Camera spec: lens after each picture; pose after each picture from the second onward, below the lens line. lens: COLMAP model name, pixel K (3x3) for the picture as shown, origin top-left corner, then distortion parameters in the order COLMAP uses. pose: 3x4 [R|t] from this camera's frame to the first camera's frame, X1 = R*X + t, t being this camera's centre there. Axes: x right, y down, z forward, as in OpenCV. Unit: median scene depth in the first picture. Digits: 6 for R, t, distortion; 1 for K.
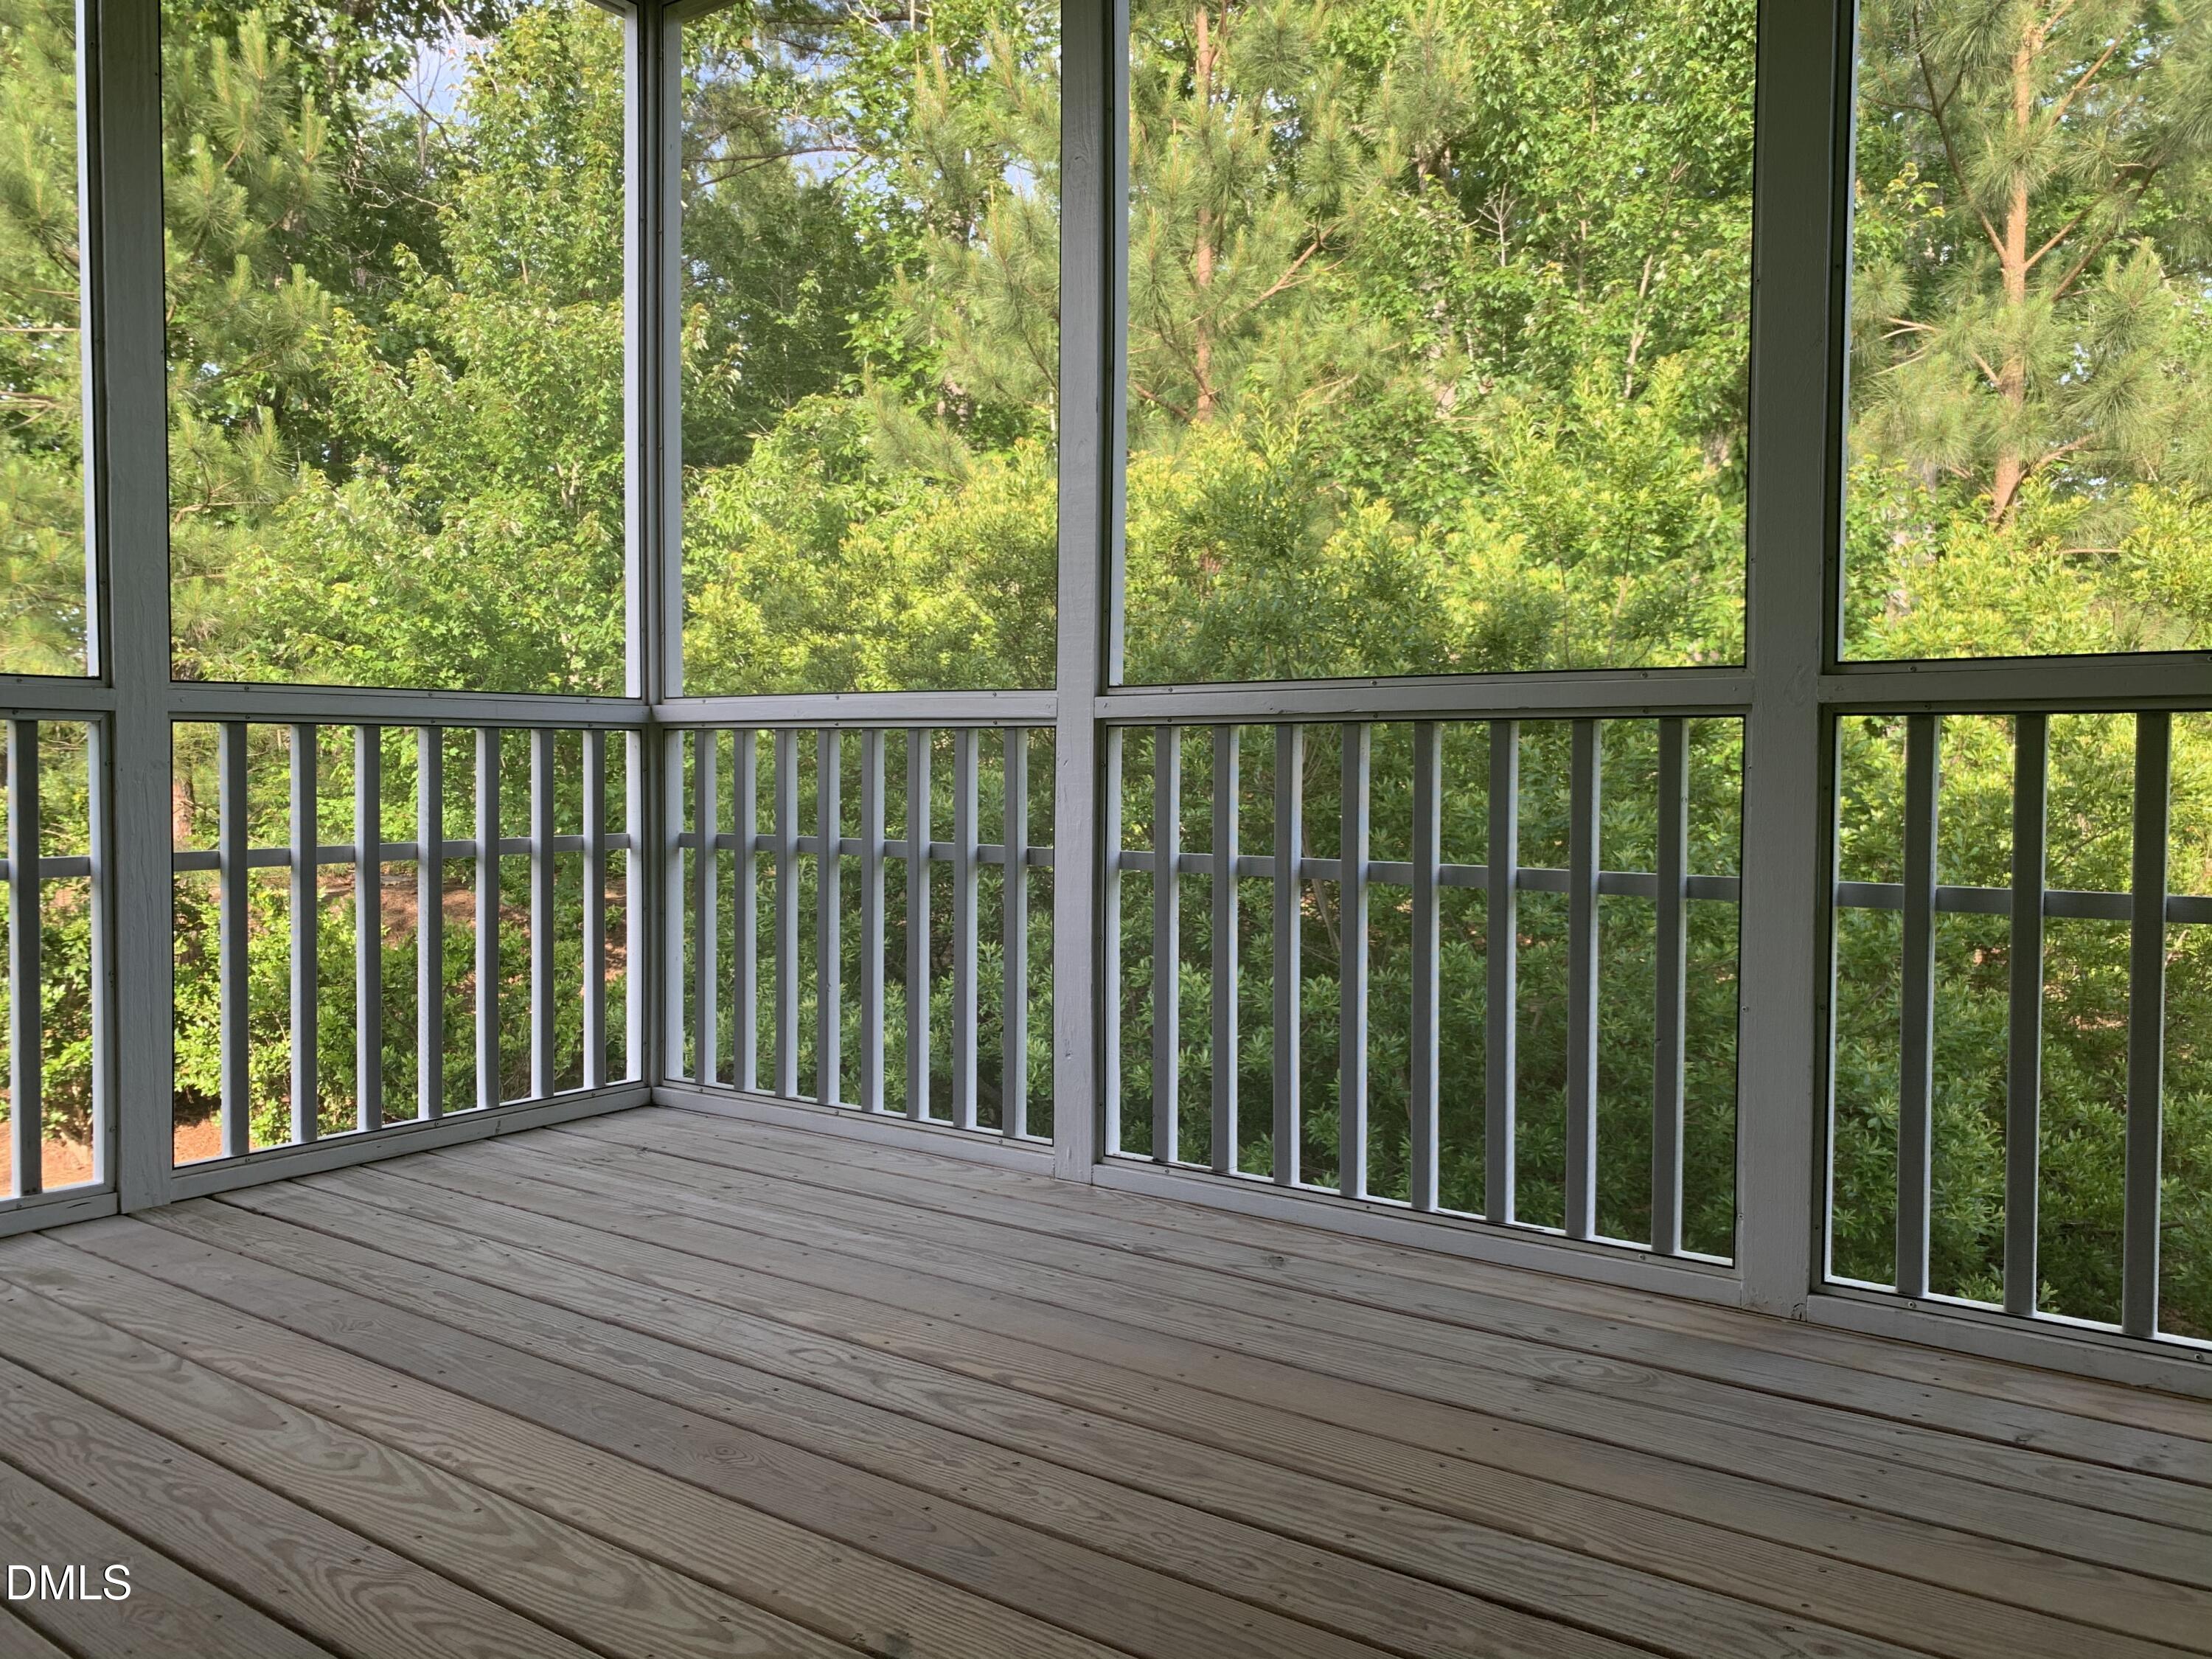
lens RADIAL K [[1668.6, 0, 1106.0], [0, 1668.6, 829.5], [0, 0, 1]] dist [0.005065, 0.000408]
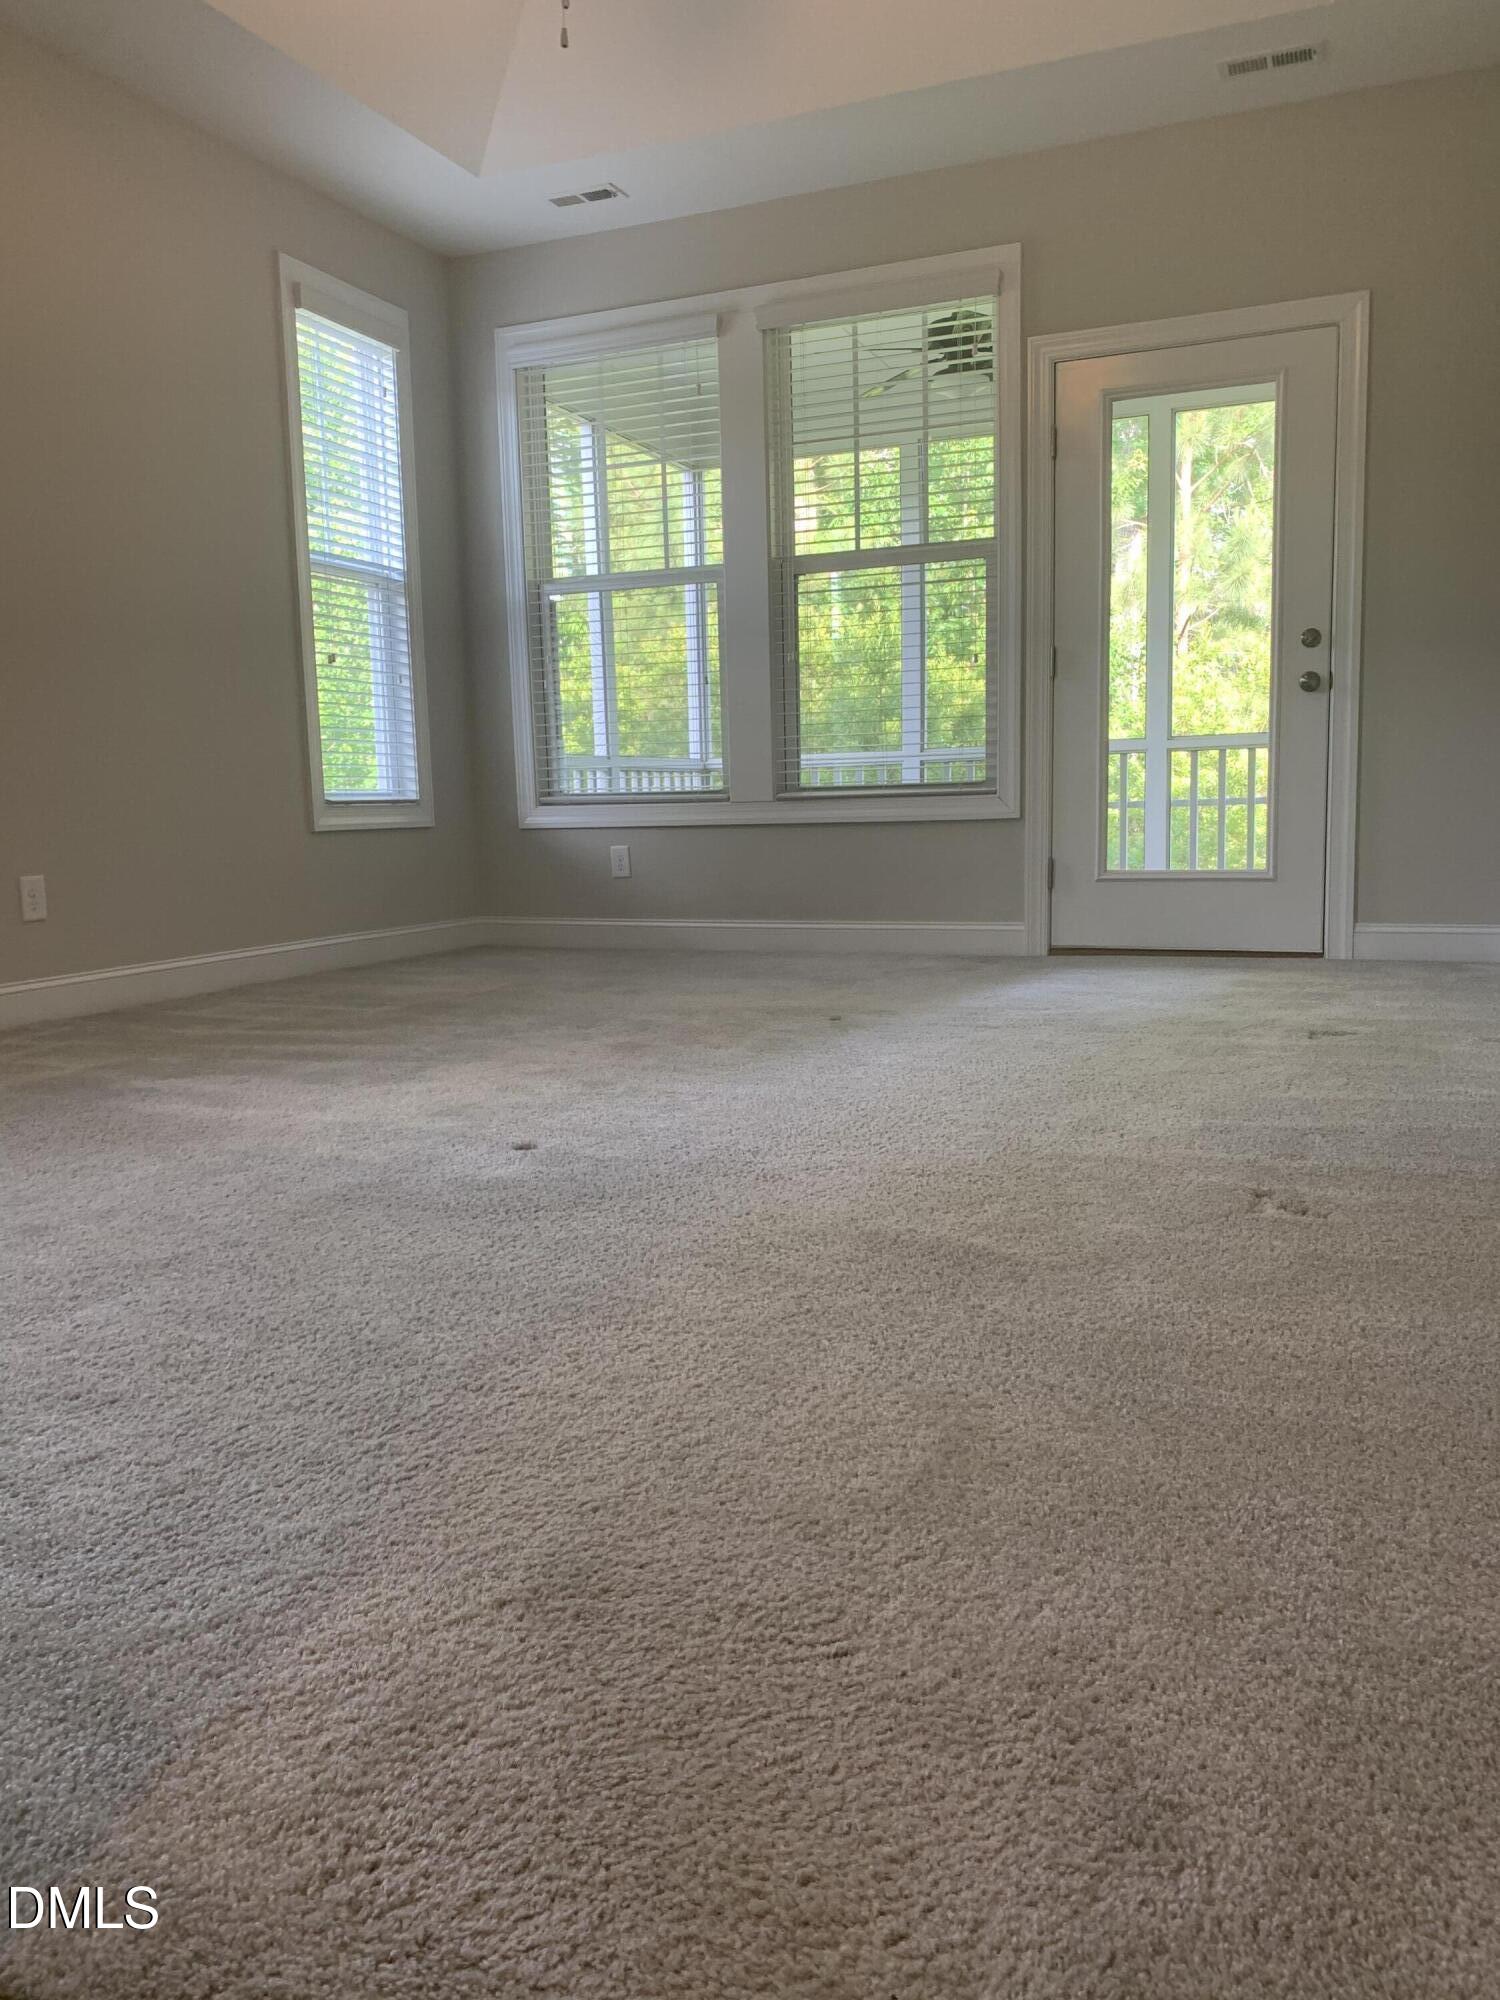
lens RADIAL K [[1524.8, 0, 750.0], [0, 1524.8, 1000.0], [0, 0, 1]] dist [0.121654, -0.245876]
pose [[0.971186, -0.057355, 0.231317, -1.221500], [0.038821, 0.995718, 0.083901, 0.146912], [-0.235139, -0.072503, 0.969254, -2.000351]]
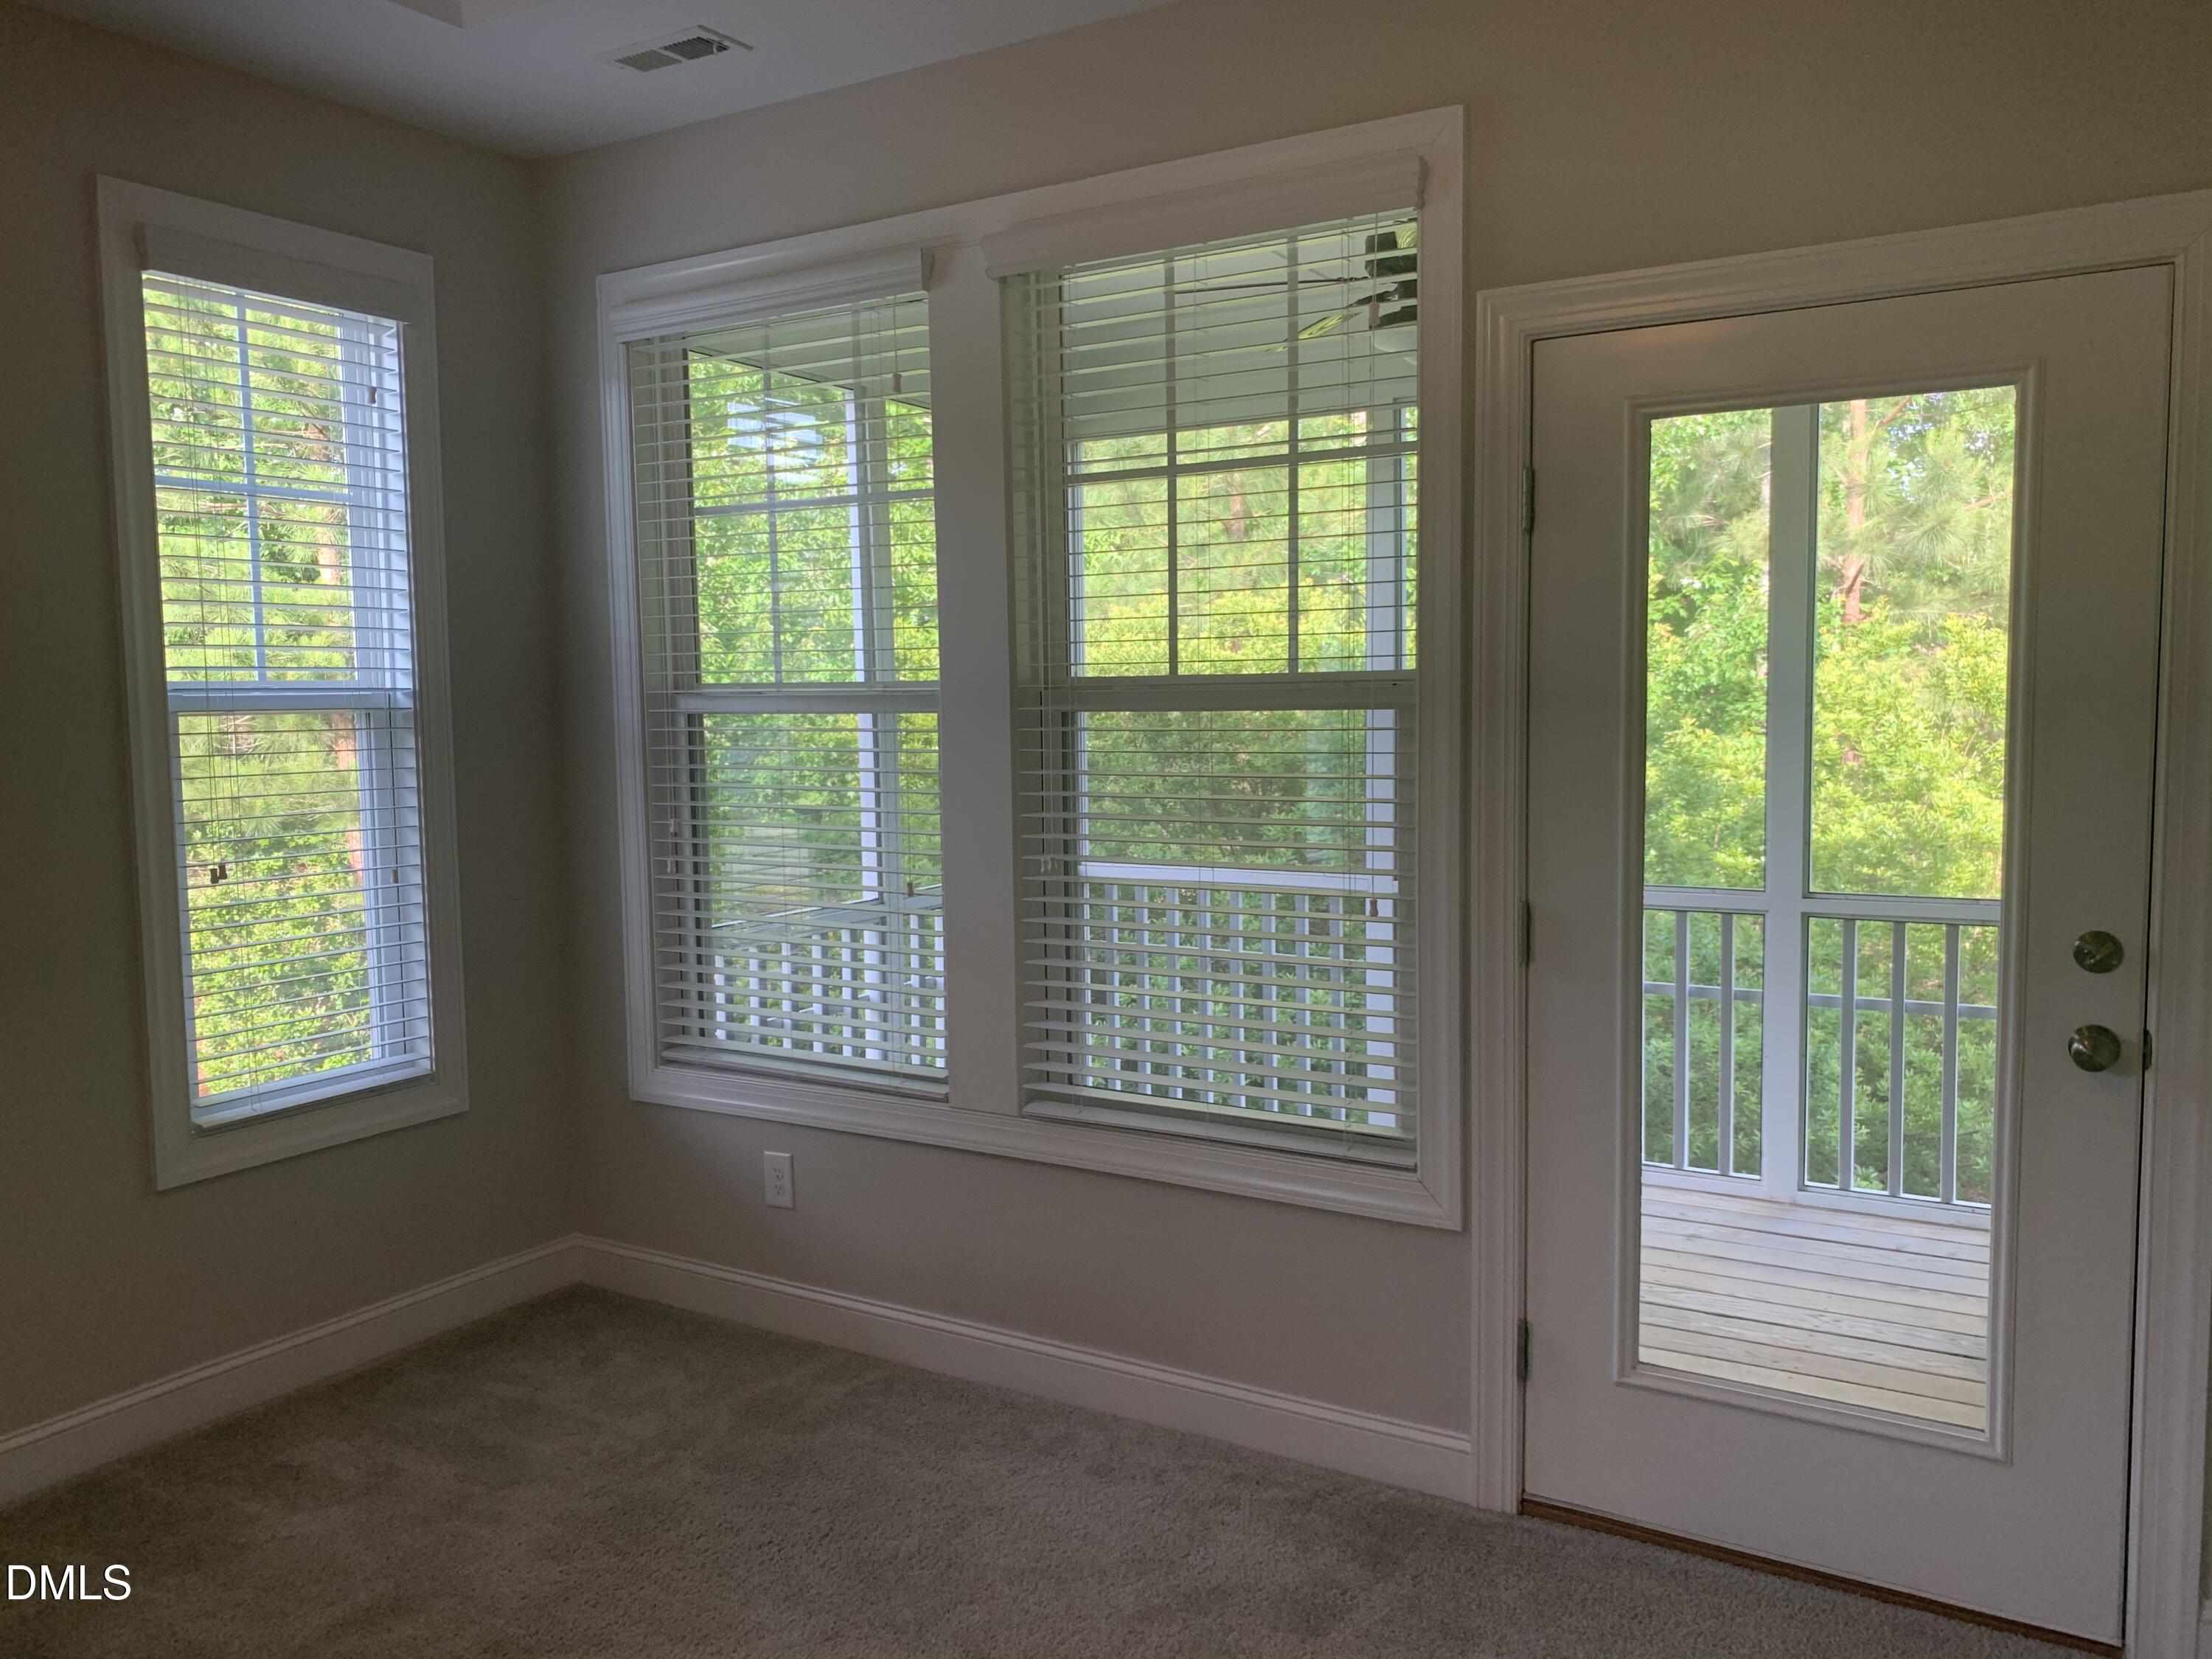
lens RADIAL K [[1668.6, 0, 1106.0], [0, 1668.6, 829.5], [0, 0, 1]] dist [0.005065, 0.000408]
pose [[0.996183, -0.028005, 0.082671, -0.611689], [0.024255, 0.998646, 0.046029, -0.295756], [-0.083848, -0.043848, 0.995513, -1.004612]]
